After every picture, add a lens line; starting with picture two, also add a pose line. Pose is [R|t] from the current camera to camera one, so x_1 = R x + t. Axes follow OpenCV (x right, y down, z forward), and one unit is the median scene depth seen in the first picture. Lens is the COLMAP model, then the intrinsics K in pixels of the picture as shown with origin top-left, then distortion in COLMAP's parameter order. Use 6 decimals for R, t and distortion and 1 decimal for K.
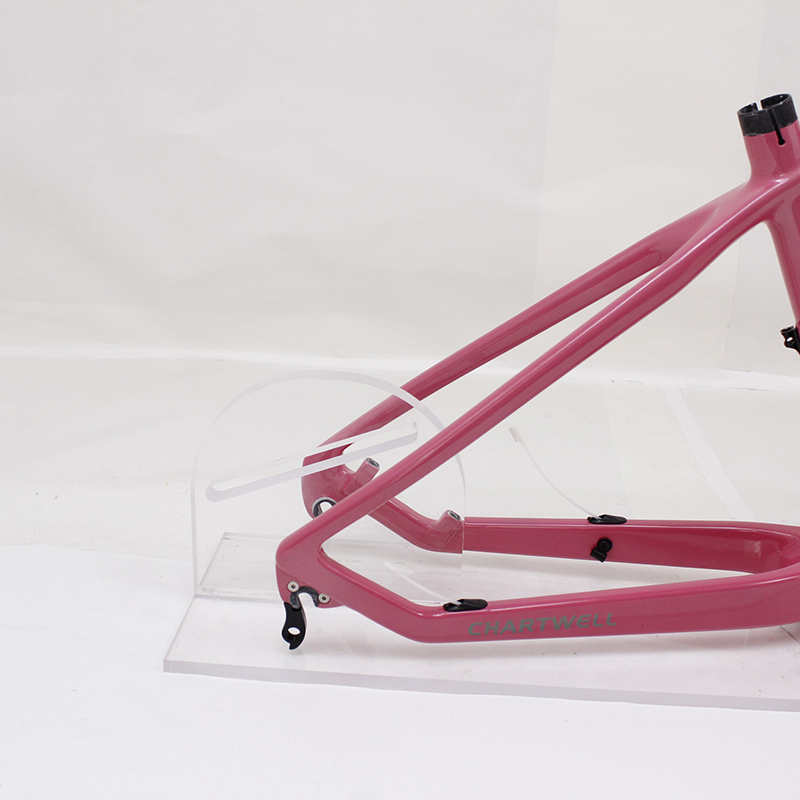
lens RADIAL K [[1194.3, 0, 399.1], [0, 1194.3, 401.6], [0, 0, 1]] dist [-0.117193, 0.000000]
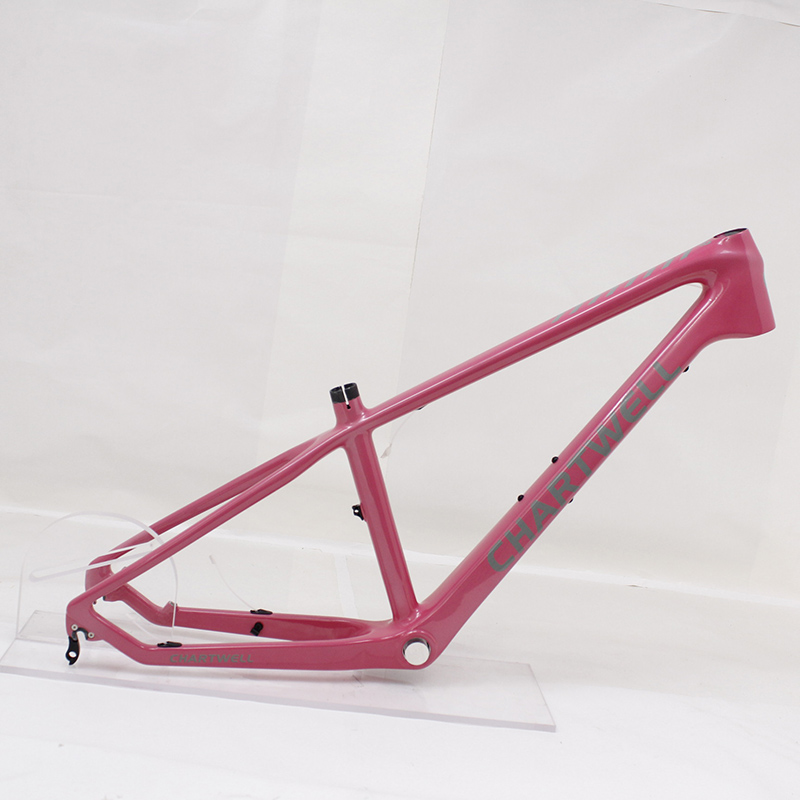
lens RADIAL K [[1194.3, 0, 398.2], [0, 1194.3, 395.1], [0, 0, 1]] dist [-0.117193, 0.000000]
pose [[0.985262, 0.083150, 0.149482, 0.095826], [-0.054172, 0.980597, -0.188403, 0.116396], [-0.162247, 0.177529, 0.970649, -0.855548]]
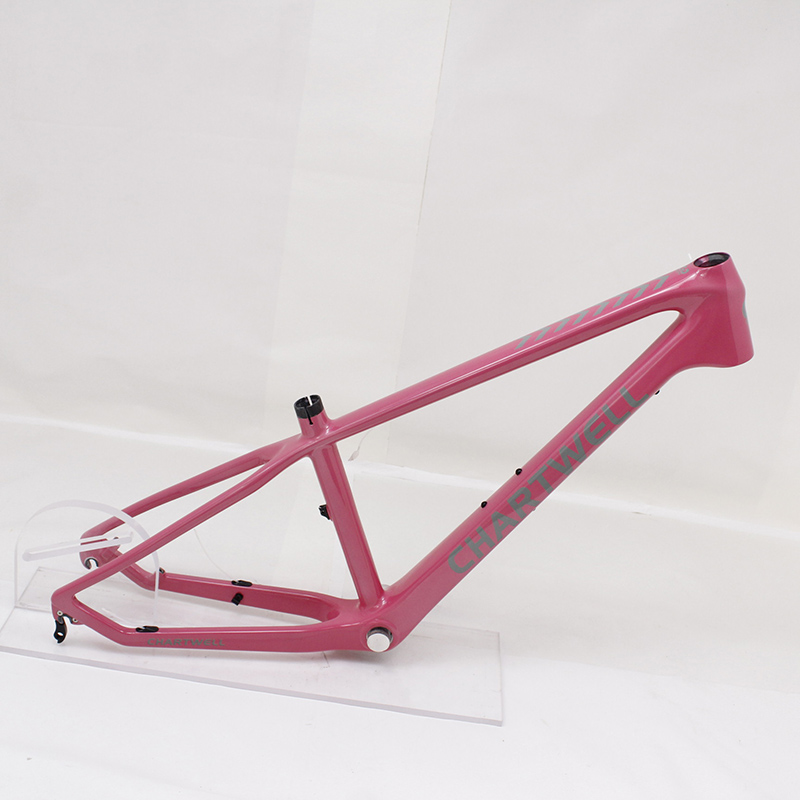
lens RADIAL K [[1194.3, 0, 396.9], [0, 1194.3, 398.0], [0, 0, 1]] dist [-0.117193, 0.000000]
pose [[0.994123, 0.087651, 0.063528, 0.302467], [-0.092206, 0.993081, 0.072723, -0.381821], [-0.056715, -0.078154, 0.995327, -0.924022]]
